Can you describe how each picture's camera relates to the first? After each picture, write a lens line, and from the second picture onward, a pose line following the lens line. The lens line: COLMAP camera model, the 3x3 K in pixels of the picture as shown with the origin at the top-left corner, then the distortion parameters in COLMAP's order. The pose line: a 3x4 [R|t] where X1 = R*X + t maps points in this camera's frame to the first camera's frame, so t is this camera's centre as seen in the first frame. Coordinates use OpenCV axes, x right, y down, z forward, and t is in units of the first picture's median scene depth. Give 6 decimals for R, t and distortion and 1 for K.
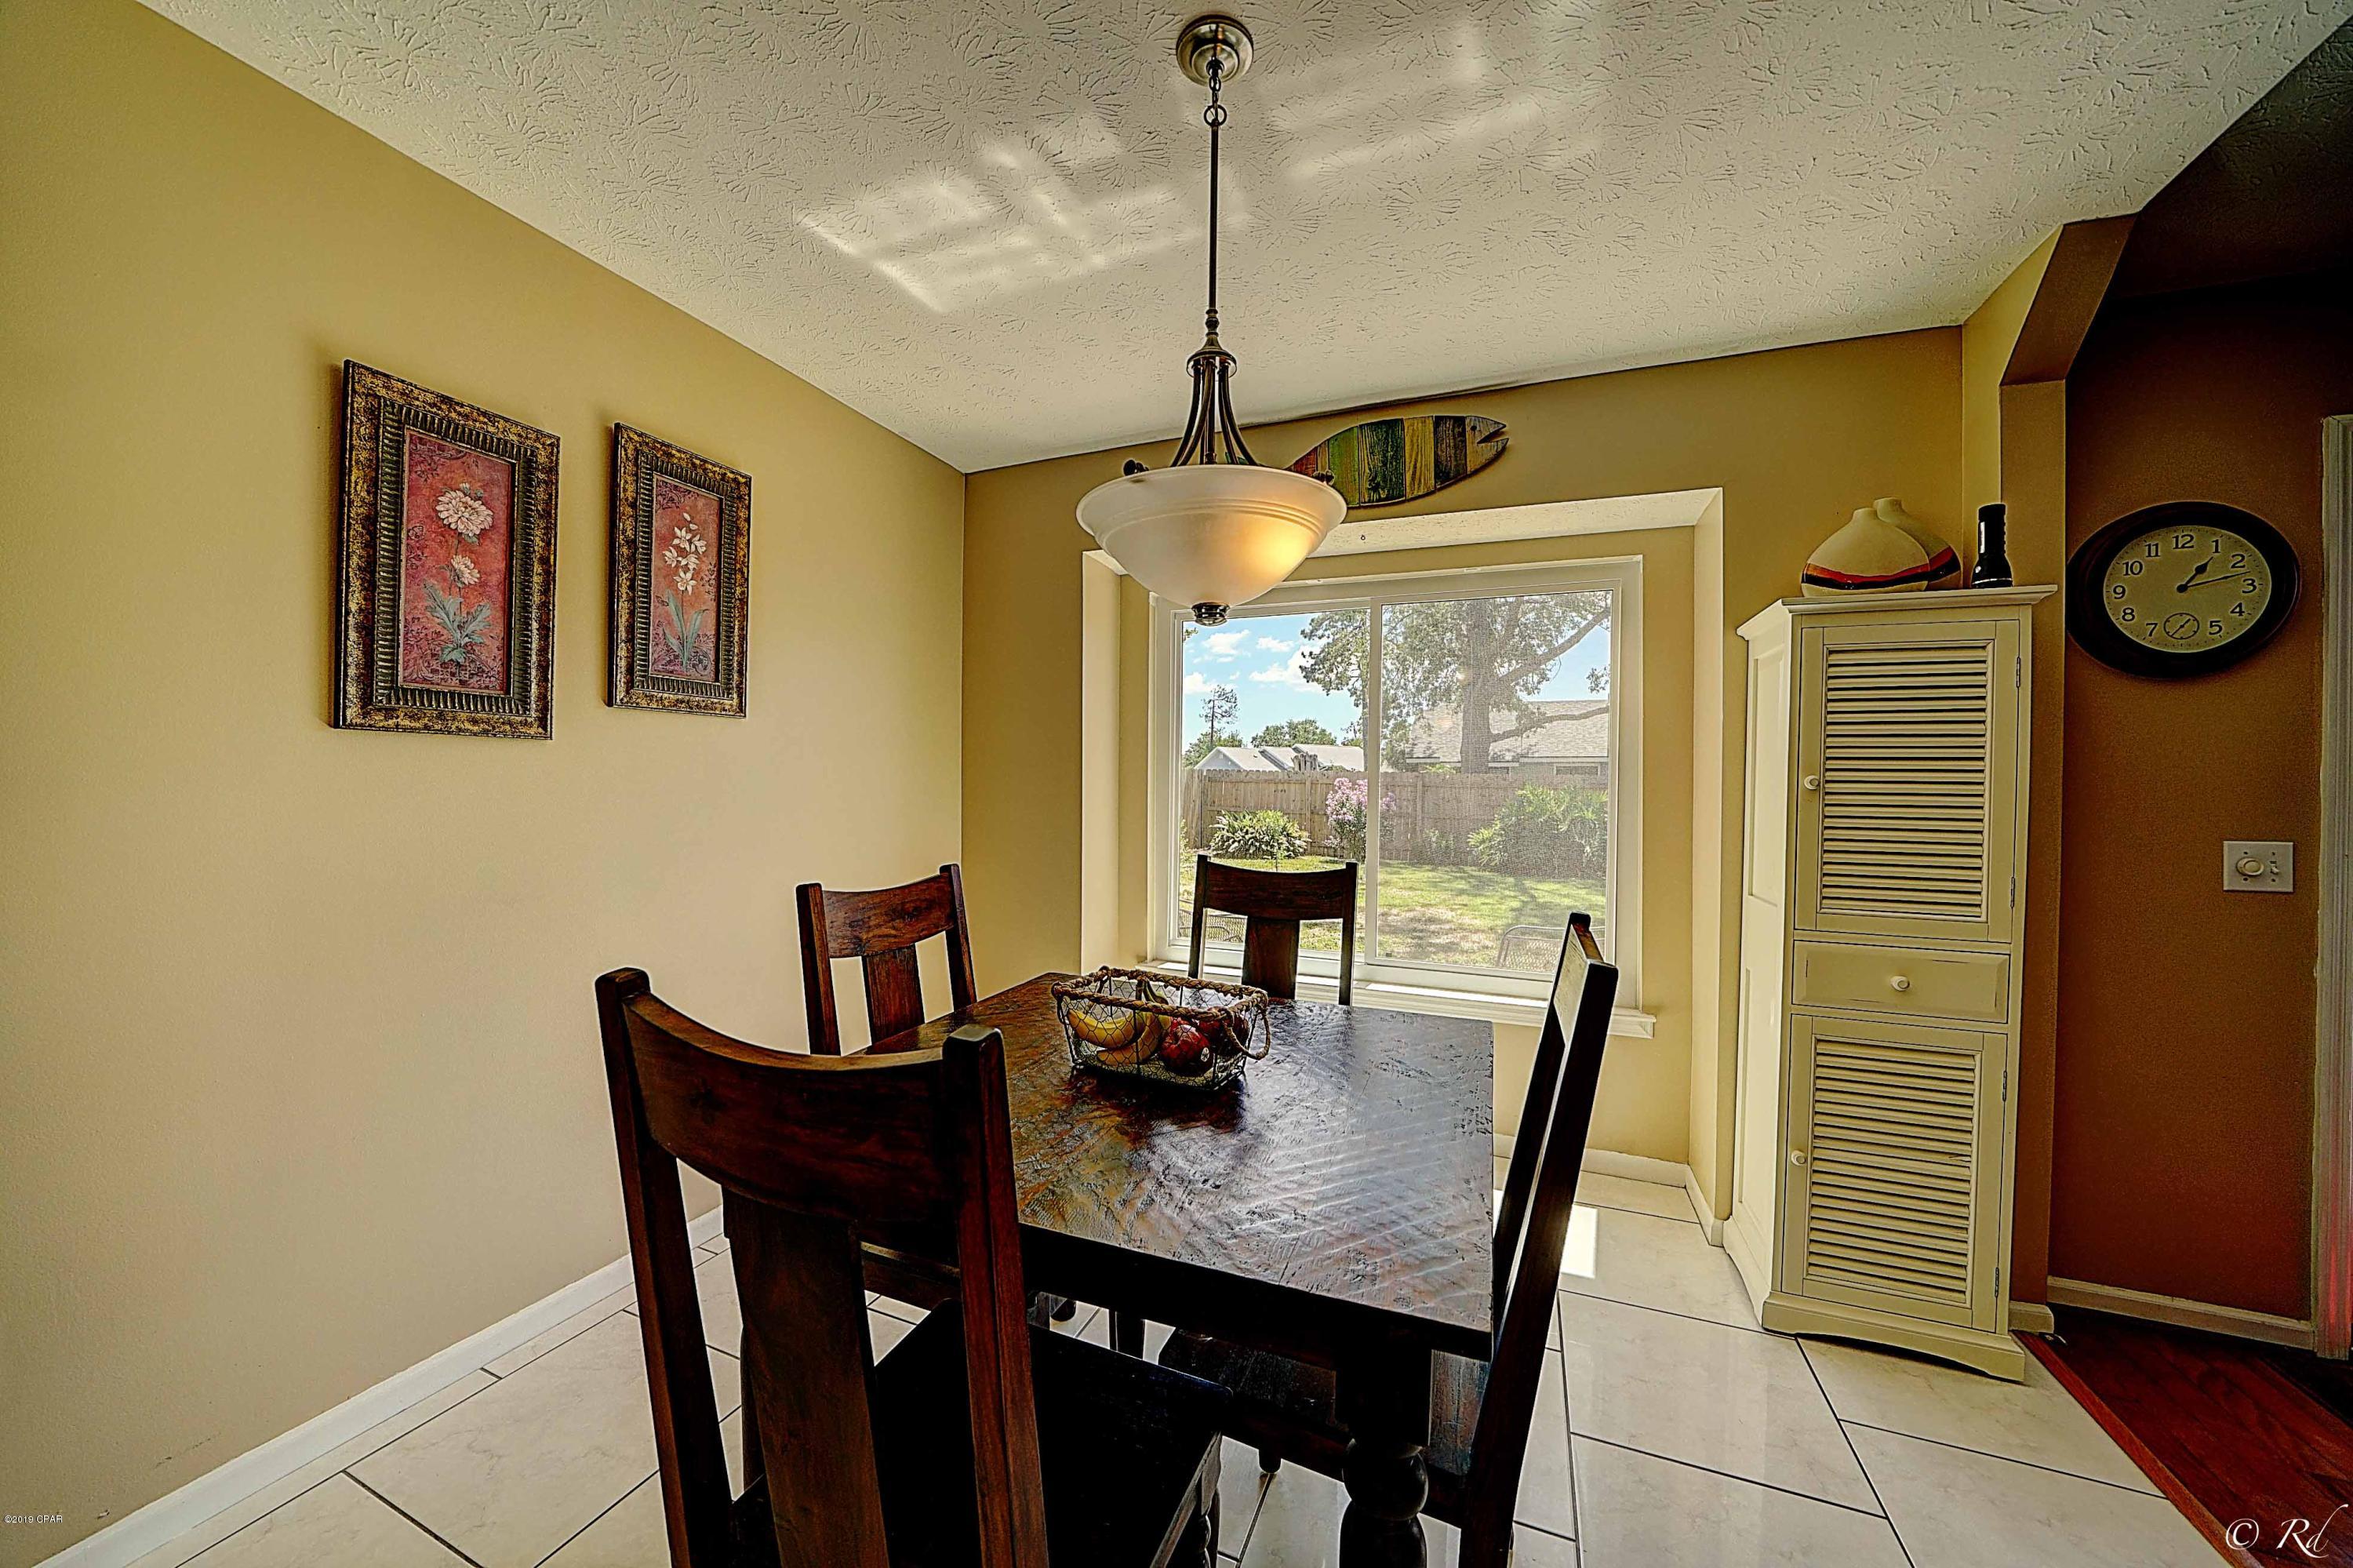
lens RADIAL K [[809.3, 0, 1173.4], [0, 809.3, 786.3], [0, 0, 1]] dist [-0.021955, 0.001296]
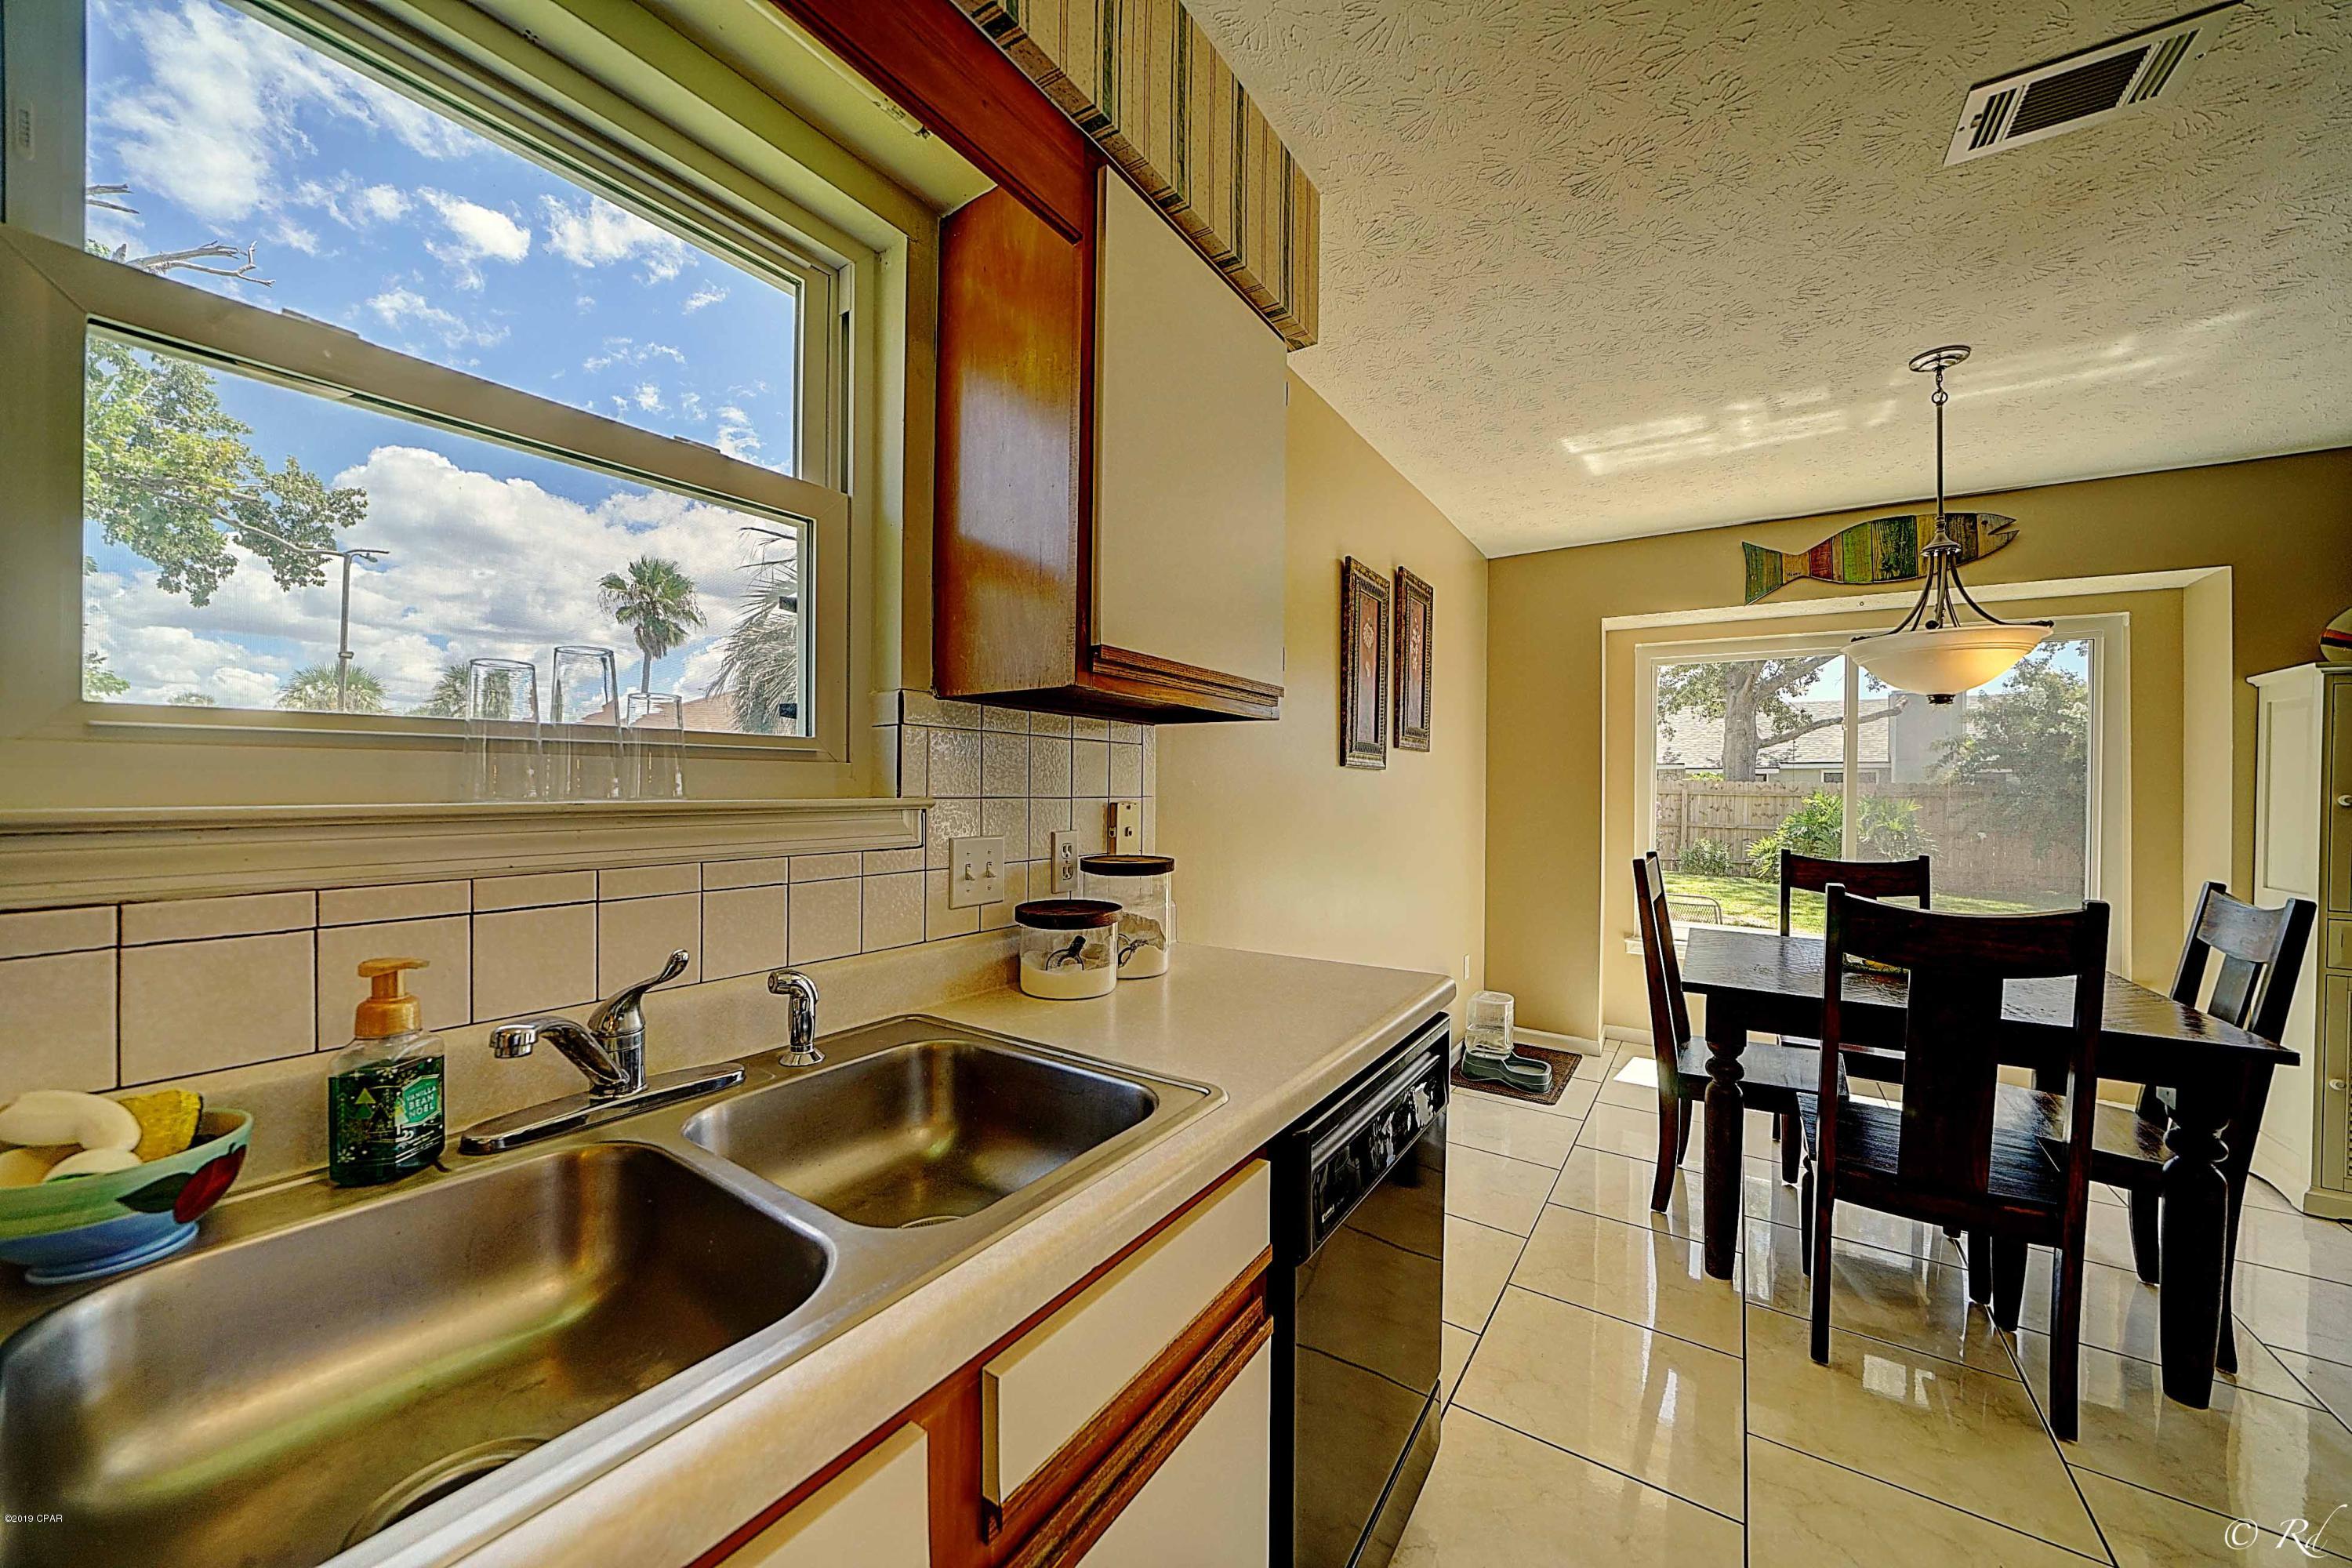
lens RADIAL K [[808.9, 0, 1177.9], [0, 808.9, 779.8], [0, 0, 1]] dist [-0.021955, 0.001296]
pose [[0.979214, -0.000001, -0.202828, -0.634599], [-0.003050, 0.999887, -0.014730, -0.010125], [0.202805, 0.015043, 0.979103, -0.495953]]
